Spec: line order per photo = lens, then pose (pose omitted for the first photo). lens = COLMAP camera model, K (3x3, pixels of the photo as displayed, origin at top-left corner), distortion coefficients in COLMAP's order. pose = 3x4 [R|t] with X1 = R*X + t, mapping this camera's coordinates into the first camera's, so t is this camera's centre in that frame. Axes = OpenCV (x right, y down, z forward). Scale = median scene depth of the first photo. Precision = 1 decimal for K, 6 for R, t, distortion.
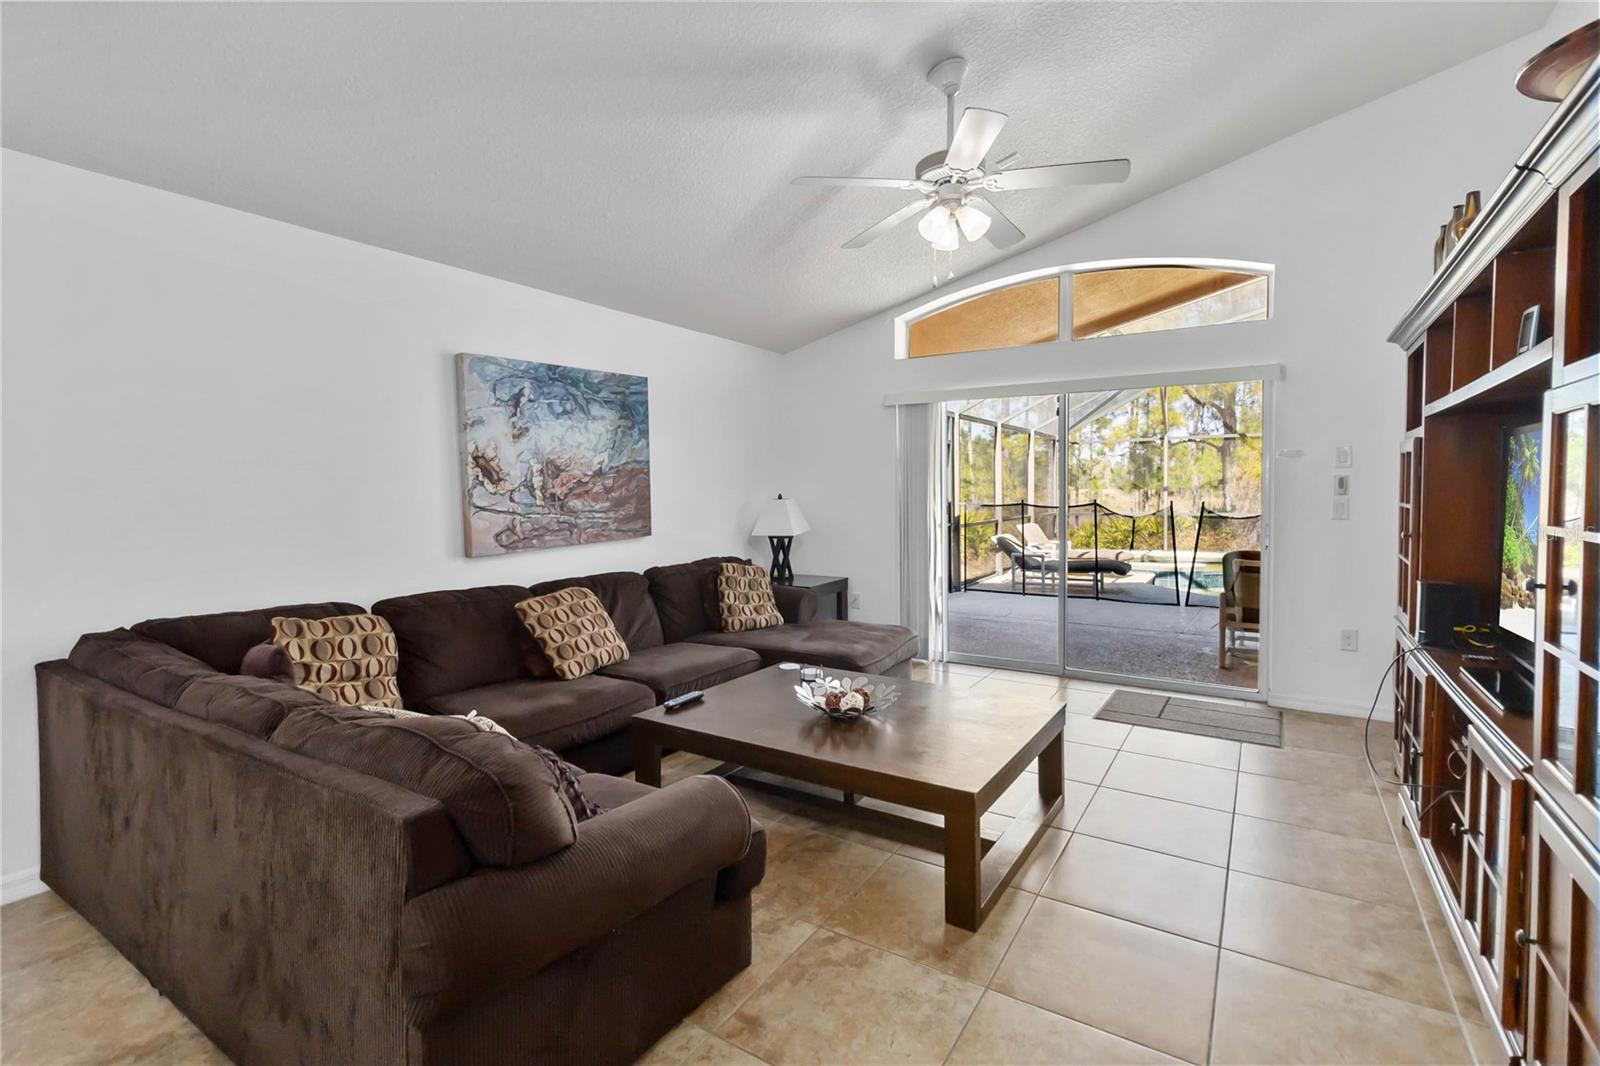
lens RADIAL K [[736.5, 0, 793.5], [0, 736.5, 510.3], [0, 0, 1]] dist [-0.009489, 0.000075]
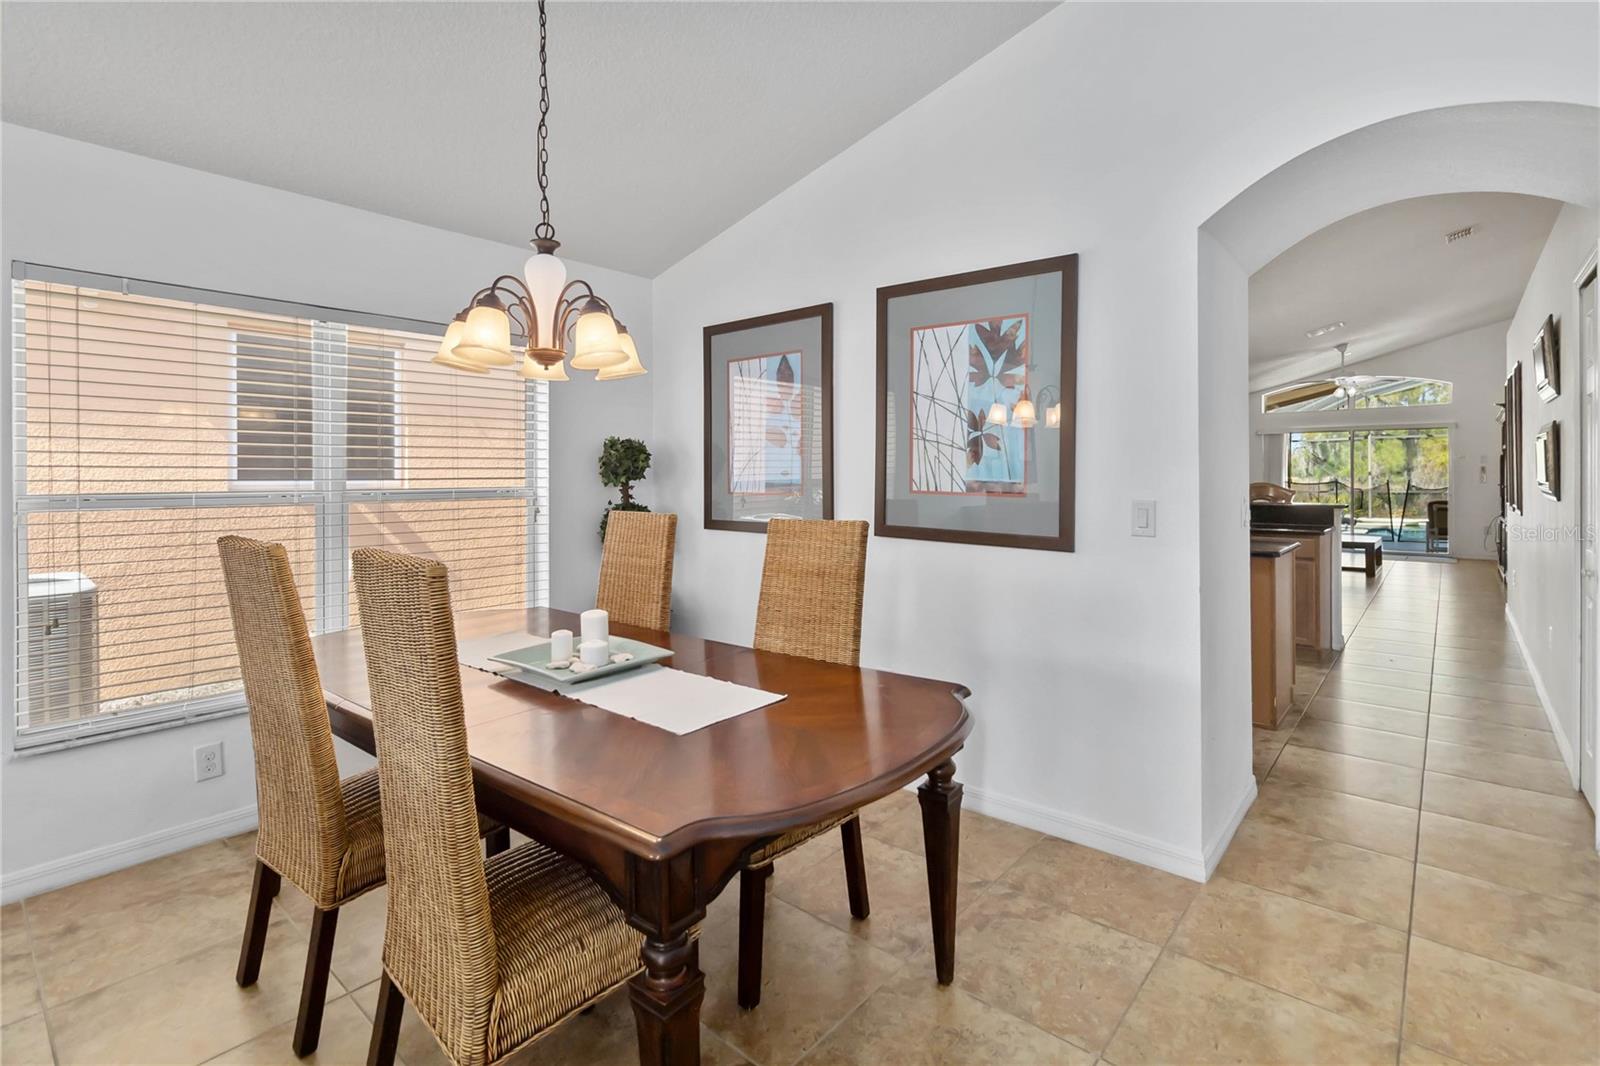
lens RADIAL K [[753.3, 0, 805.6], [0, 753.3, 468.1], [0, 0, 1]] dist [0.002619, 0.000437]
pose [[0.990864, 0.003606, -0.134816, -1.113567], [-0.008663, 0.999280, -0.036946, 0.068451], [0.134585, 0.037777, 0.990182, -1.732055]]
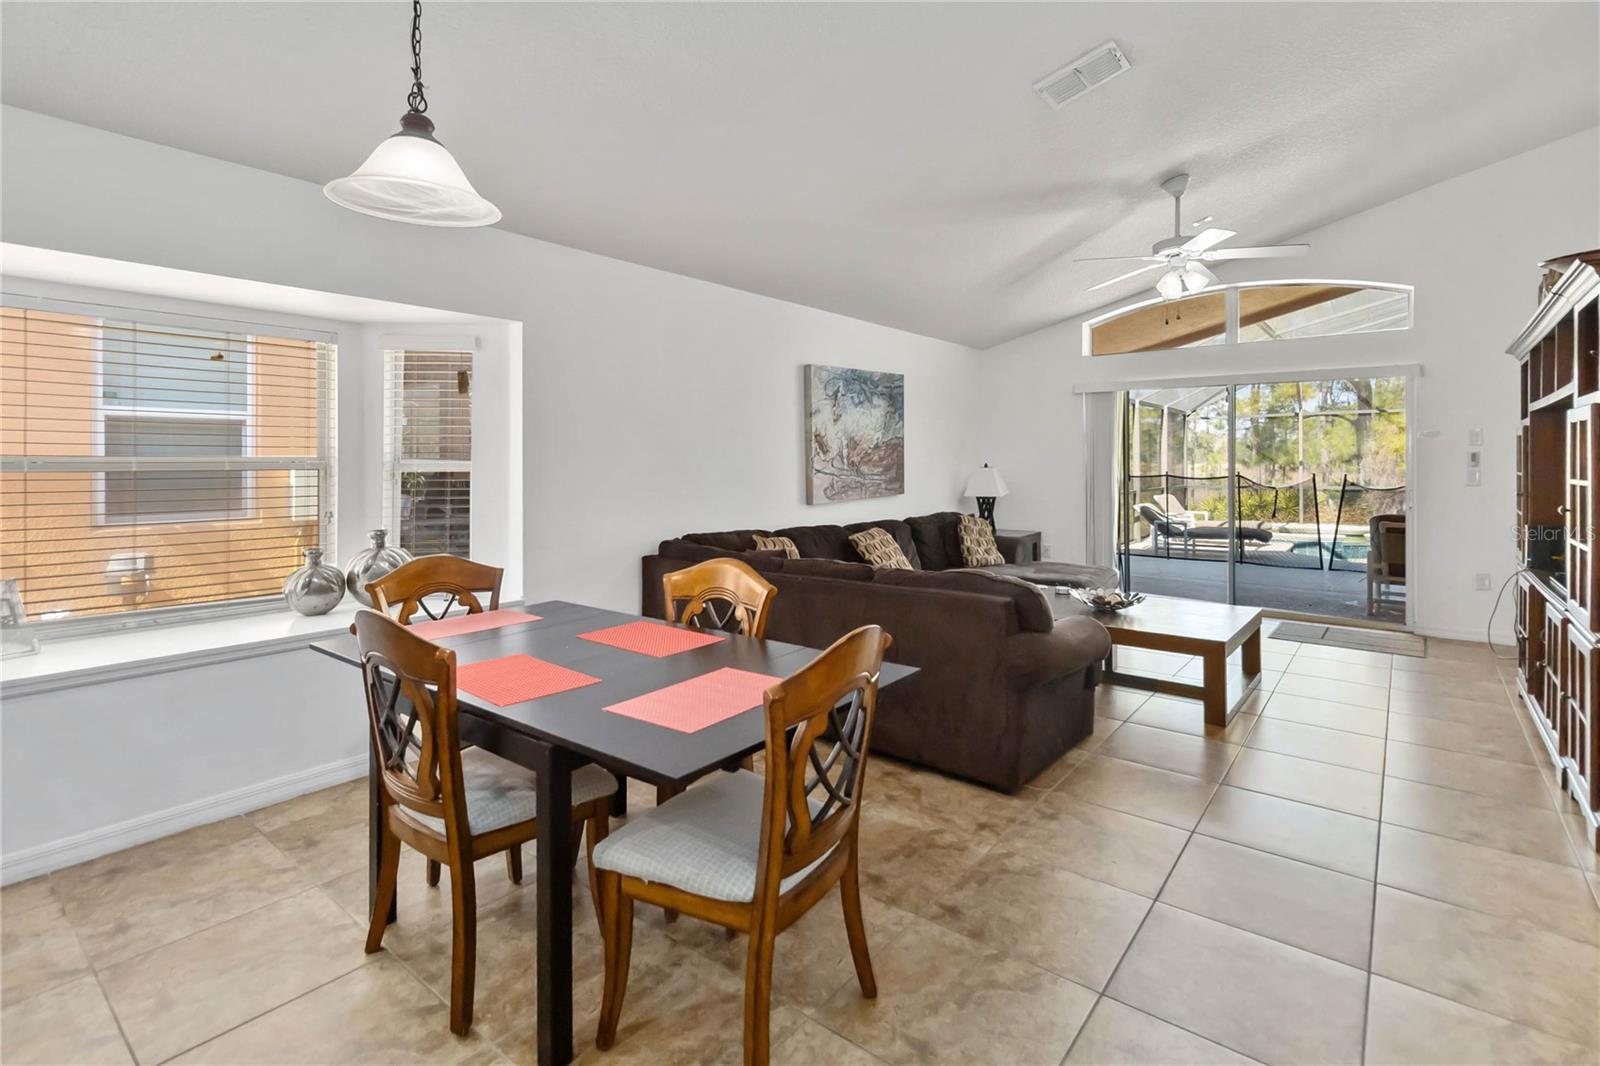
lens RADIAL K [[754.2, 0, 797.6], [0, 754.2, 455.9], [0, 0, 1]] dist [0.002921, 0.000143]
pose [[0.994208, 0.006972, -0.107245, -0.247043], [-0.010752, 0.999340, -0.034711, 0.015936], [0.106932, 0.035663, 0.993627, -0.380624]]
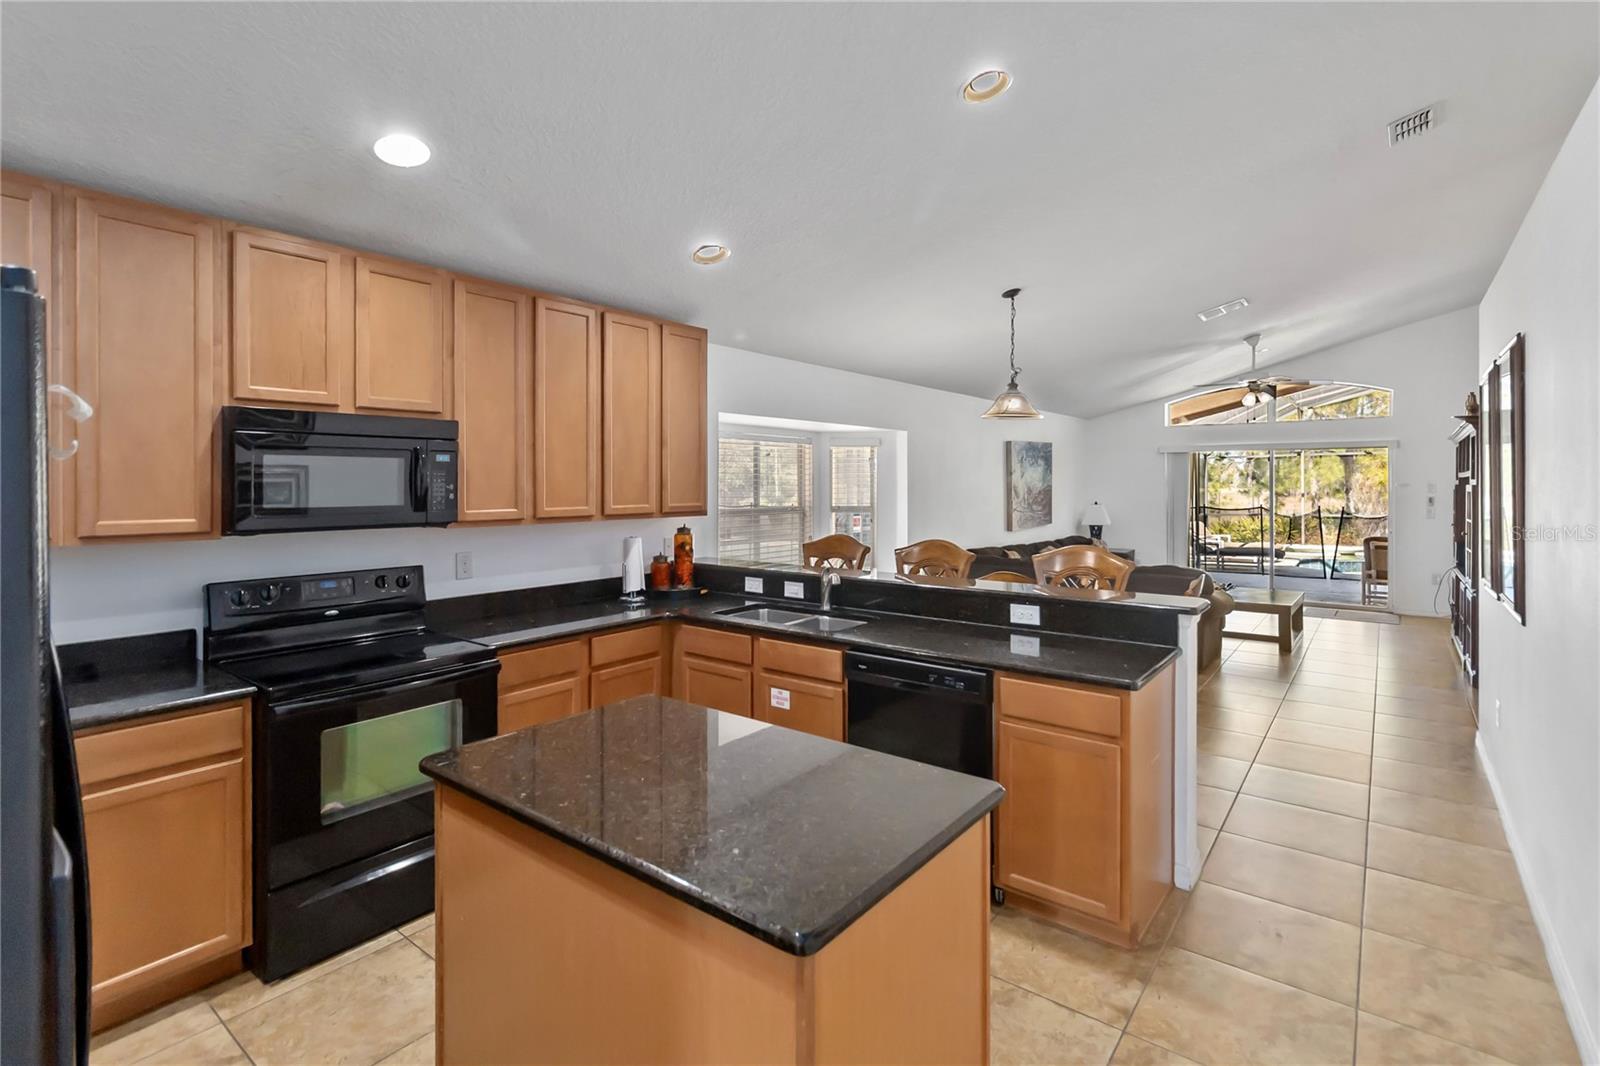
lens RADIAL K [[748.9, 0, 800.9], [0, 748.9, 481.7], [0, 0, 1]] dist [-0.000843, 0.000041]
pose [[0.995561, 0.006139, -0.093918, -0.691138], [-0.009314, 0.999399, -0.033400, -0.003671], [0.093657, 0.034126, 0.995020, -1.069562]]
